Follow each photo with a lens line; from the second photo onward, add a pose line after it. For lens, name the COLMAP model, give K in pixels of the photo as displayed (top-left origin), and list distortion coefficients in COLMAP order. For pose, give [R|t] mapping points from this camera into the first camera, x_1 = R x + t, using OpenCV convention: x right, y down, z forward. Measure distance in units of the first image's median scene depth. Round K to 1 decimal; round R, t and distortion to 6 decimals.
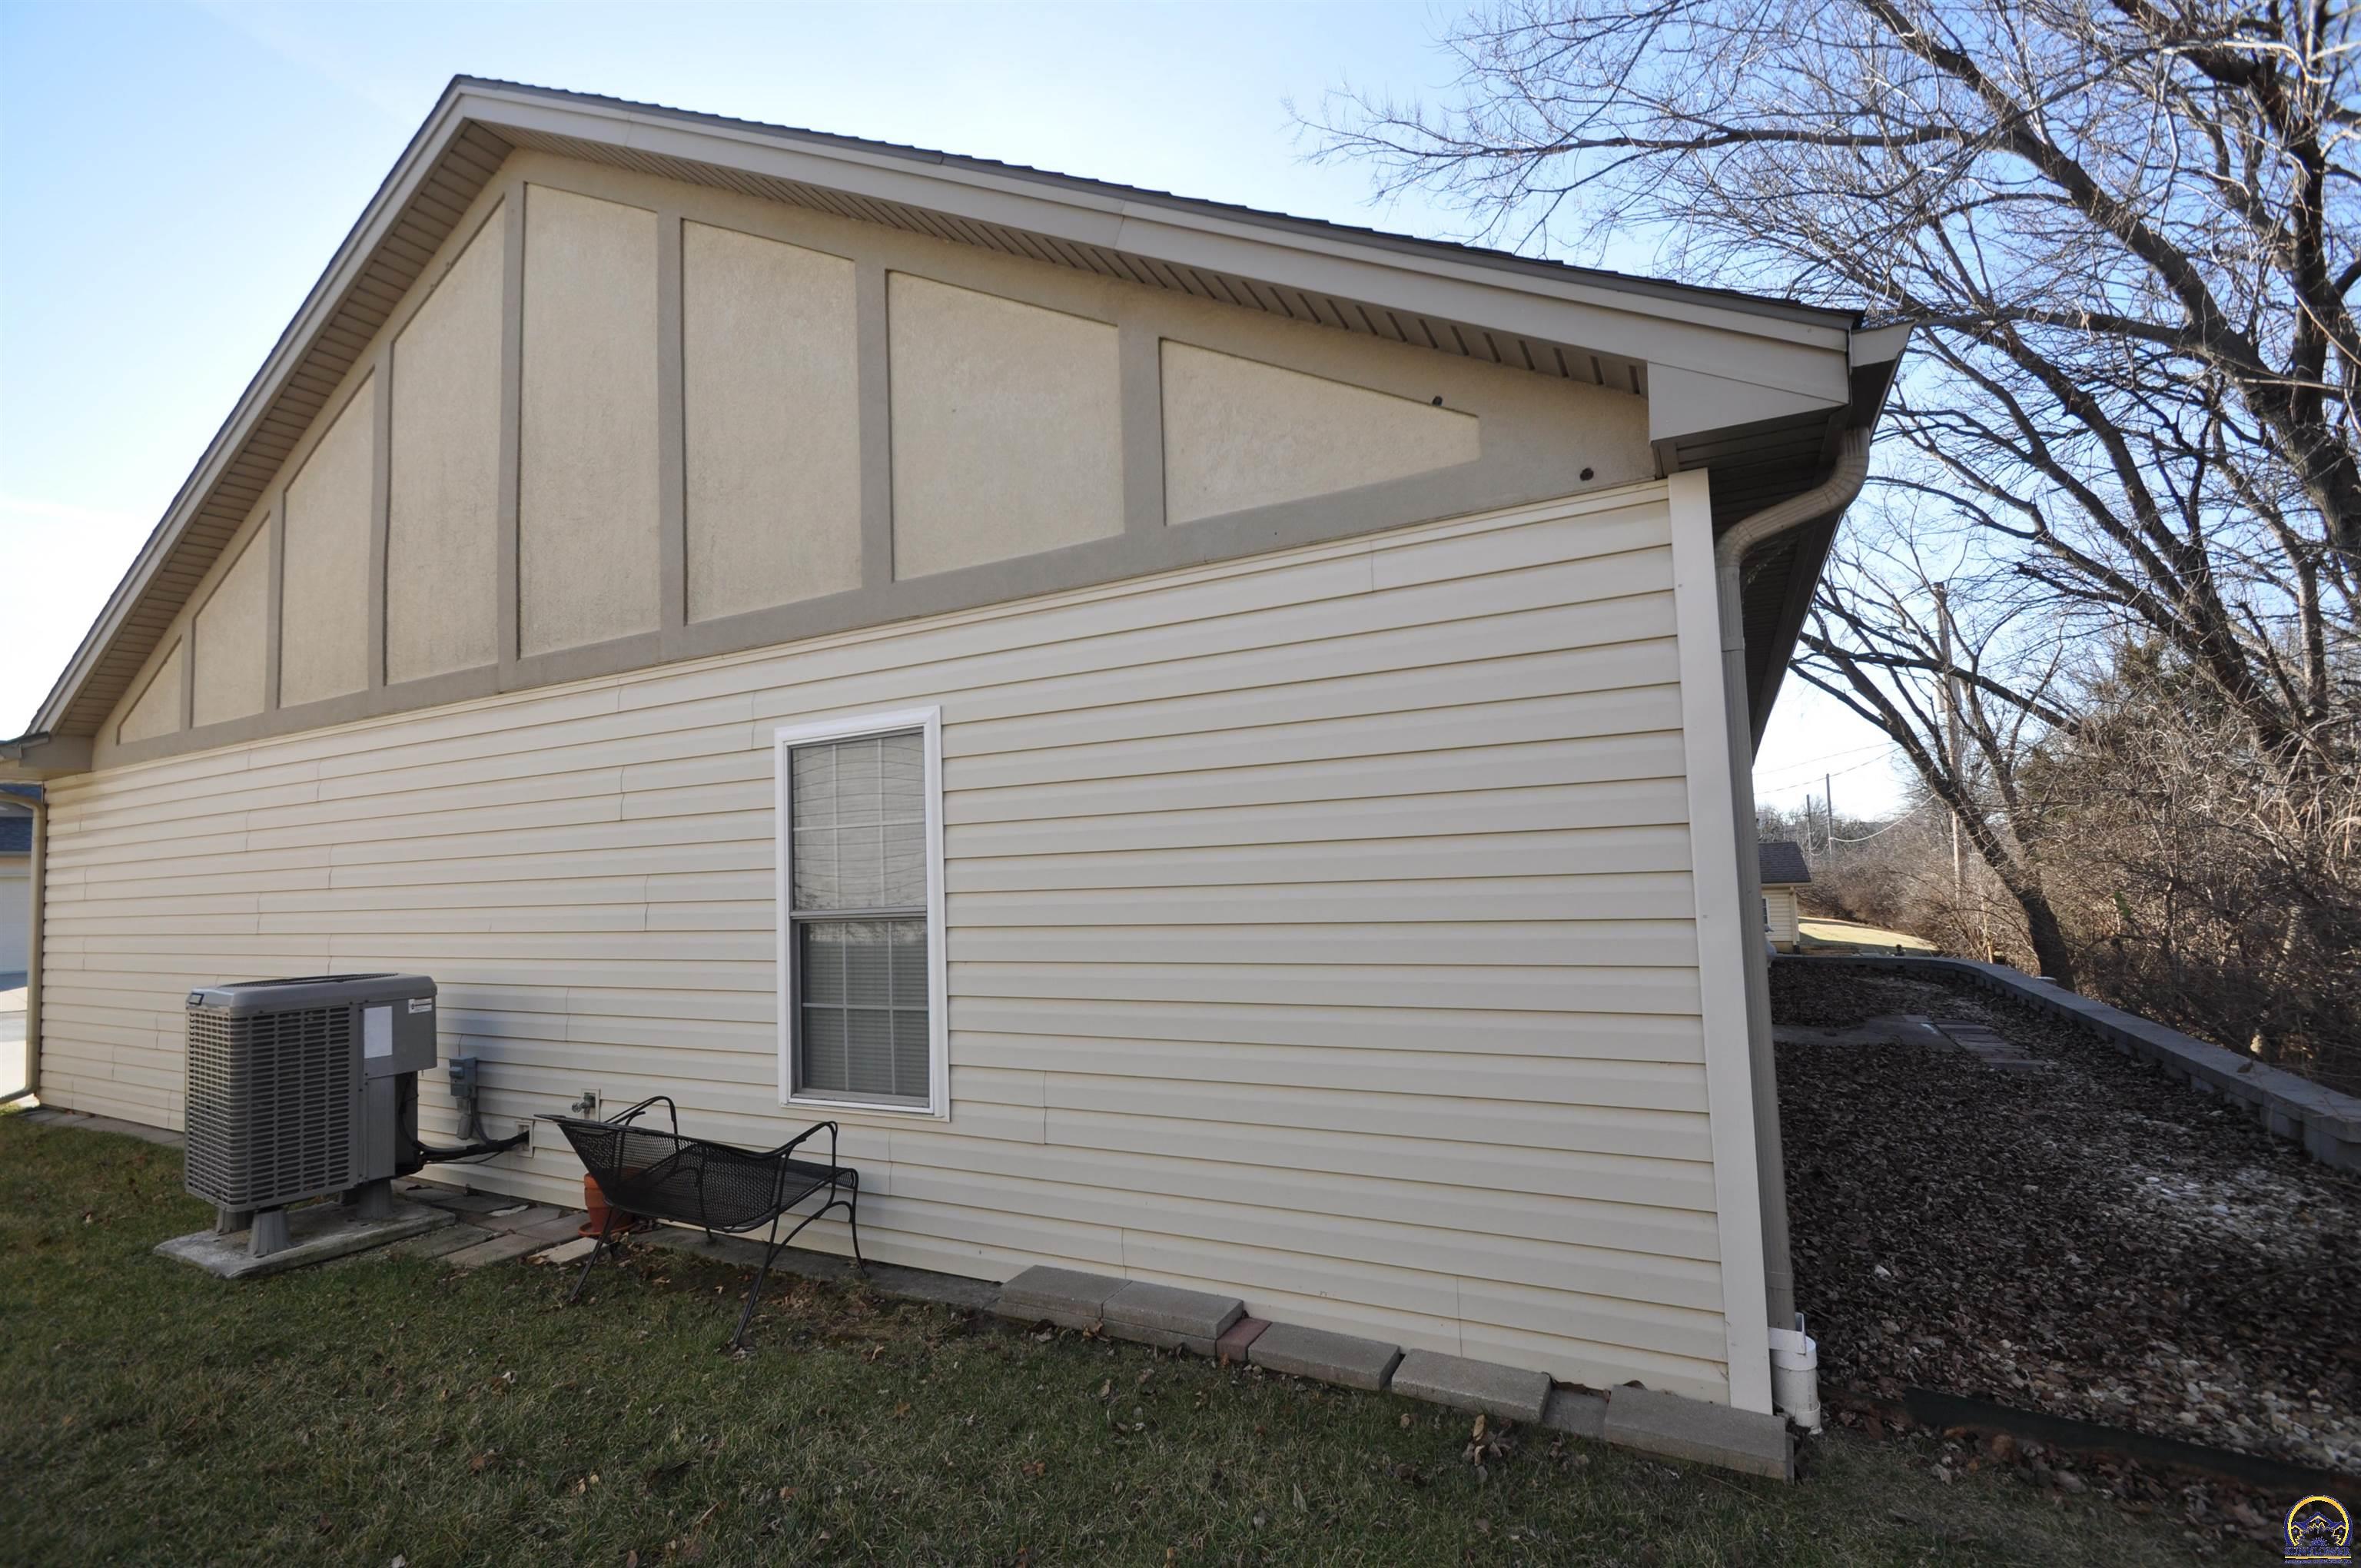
lens RADIAL K [[1038.5, 0, 1173.8], [0, 1038.5, 828.0], [0, 0, 1]] dist [0.000204, -0.007135]
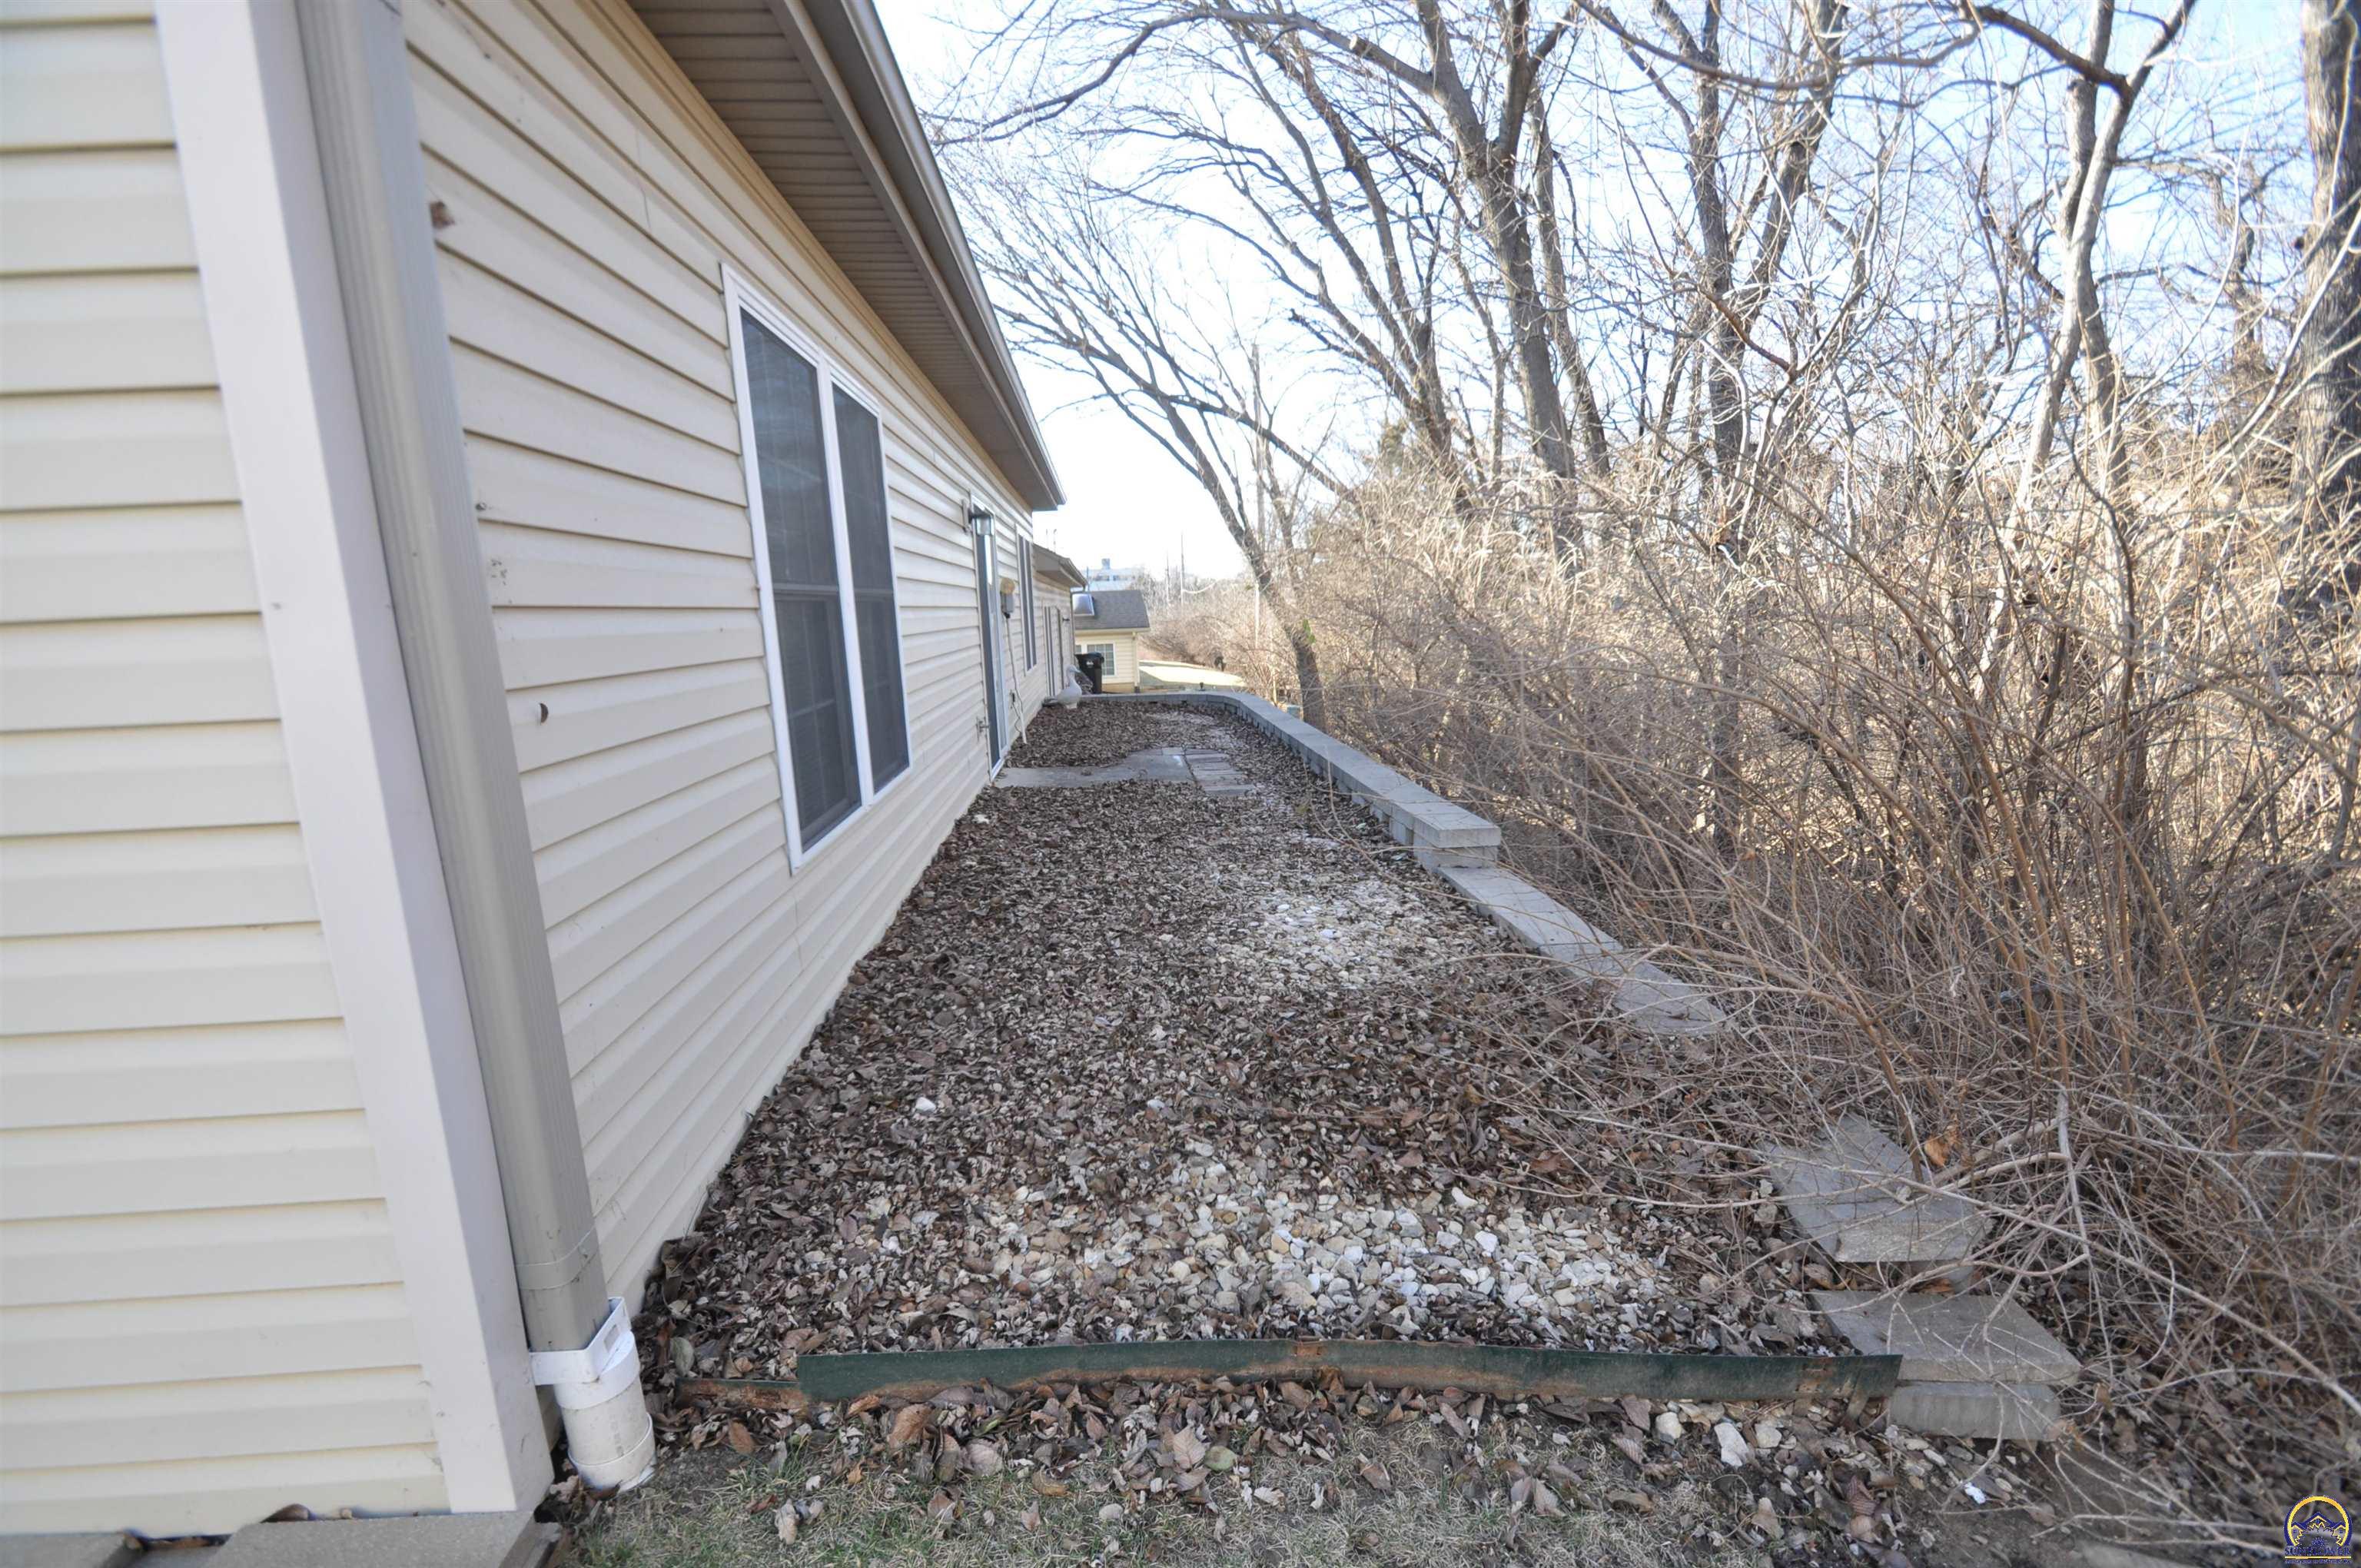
lens RADIAL K [[1038.5, 0, 1173.8], [0, 1038.5, 828.0], [0, 0, 1]] dist [0.000204, -0.007135]
pose [[0.854798, -0.099184, 0.509394, 0.224011], [-0.022795, 0.973443, 0.227792, 0.027597], [-0.518459, -0.206328, 0.829836, 0.153678]]
